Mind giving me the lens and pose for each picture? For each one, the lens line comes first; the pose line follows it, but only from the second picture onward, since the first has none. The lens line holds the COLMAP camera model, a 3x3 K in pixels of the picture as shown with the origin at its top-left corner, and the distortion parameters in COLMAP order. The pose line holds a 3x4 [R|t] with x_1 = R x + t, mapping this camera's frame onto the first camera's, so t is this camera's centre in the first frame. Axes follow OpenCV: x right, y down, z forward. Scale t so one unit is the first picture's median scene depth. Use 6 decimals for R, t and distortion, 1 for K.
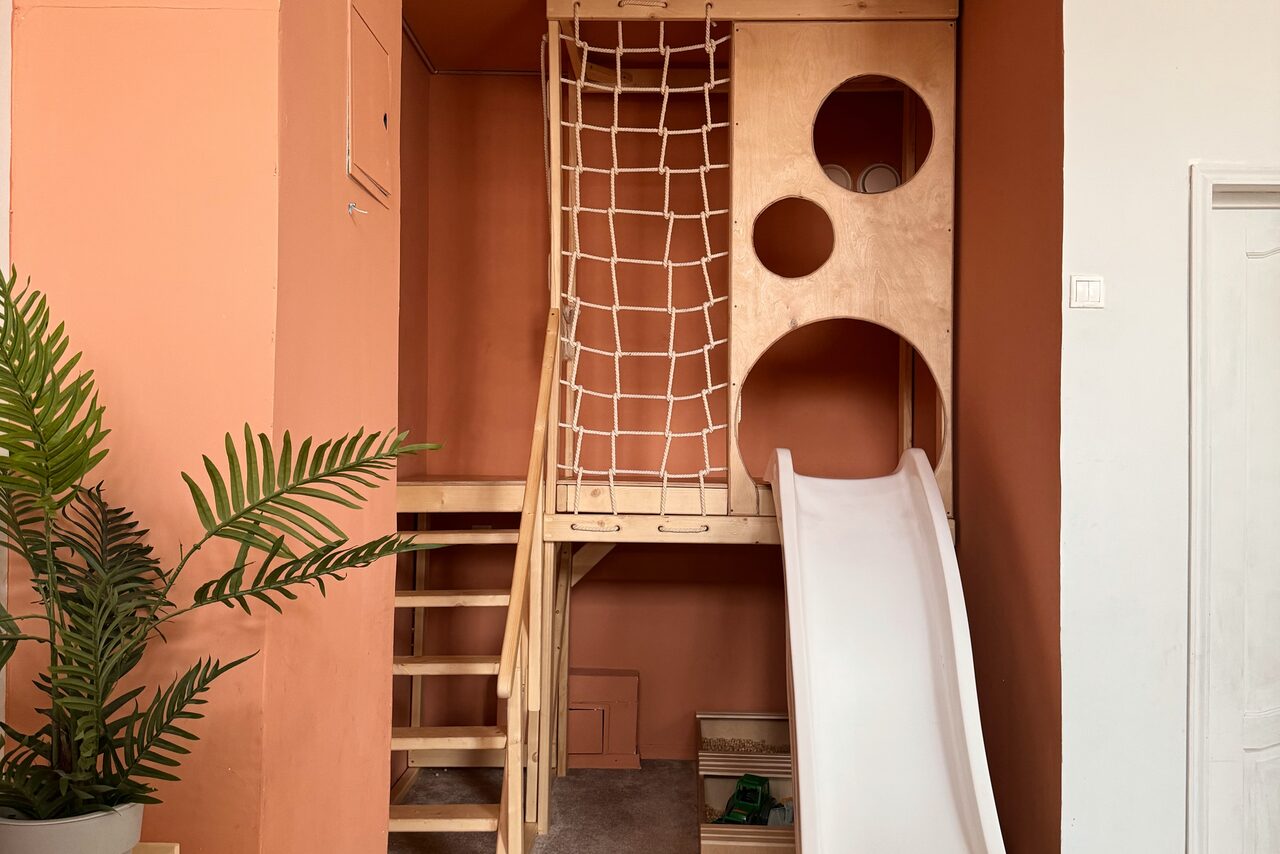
lens RADIAL K [[1160.3, 0, 660.3], [0, 1160.3, 433.4], [0, 0, 1]] dist [0.158571, -0.320590]
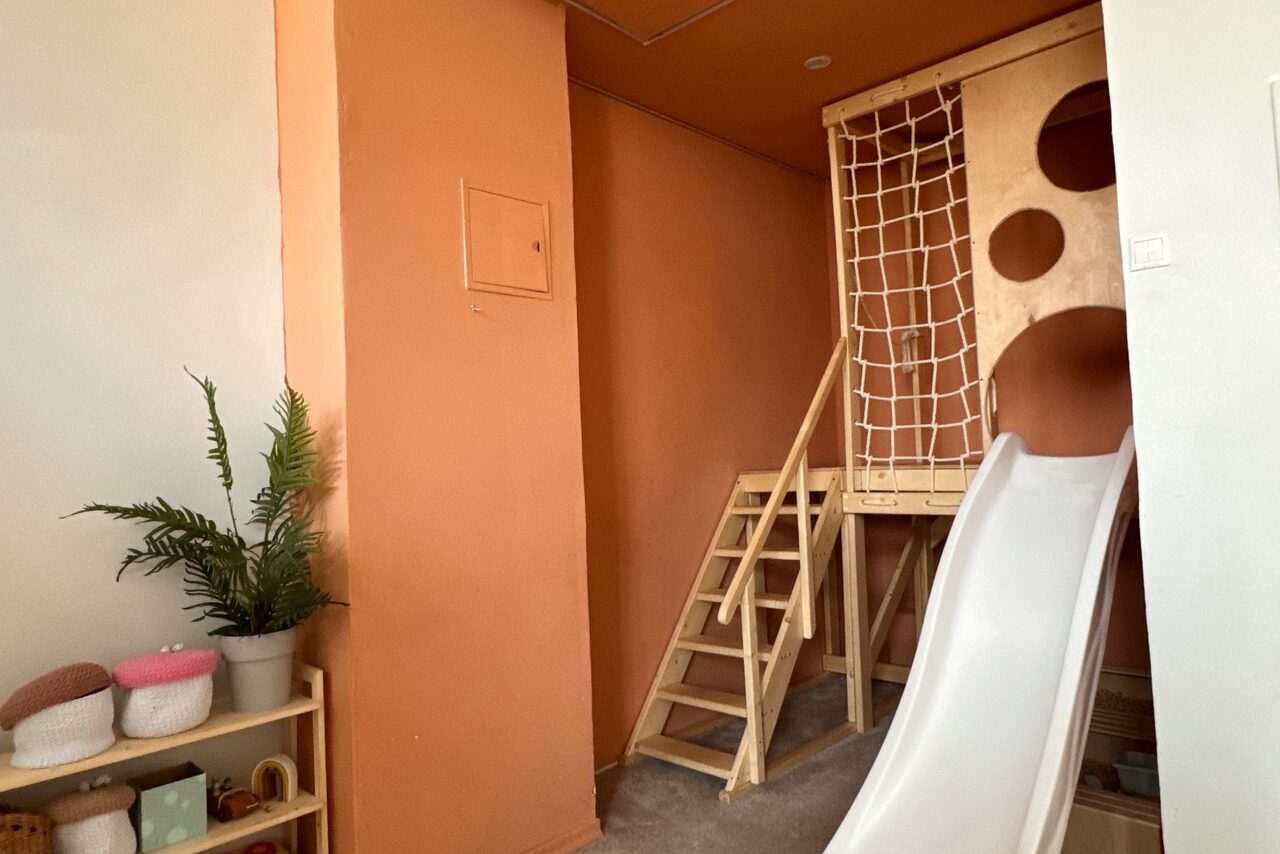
lens RADIAL K [[807.3, 0, 642.6], [0, 807.3, 419.3], [0, 0, 1]] dist [0.018227, 0.000314]
pose [[0.736994, -0.073848, -0.671853, 0.354553], [0.055837, 0.997268, -0.048365, 0.017891], [0.673589, -0.001869, 0.739104, 0.166071]]
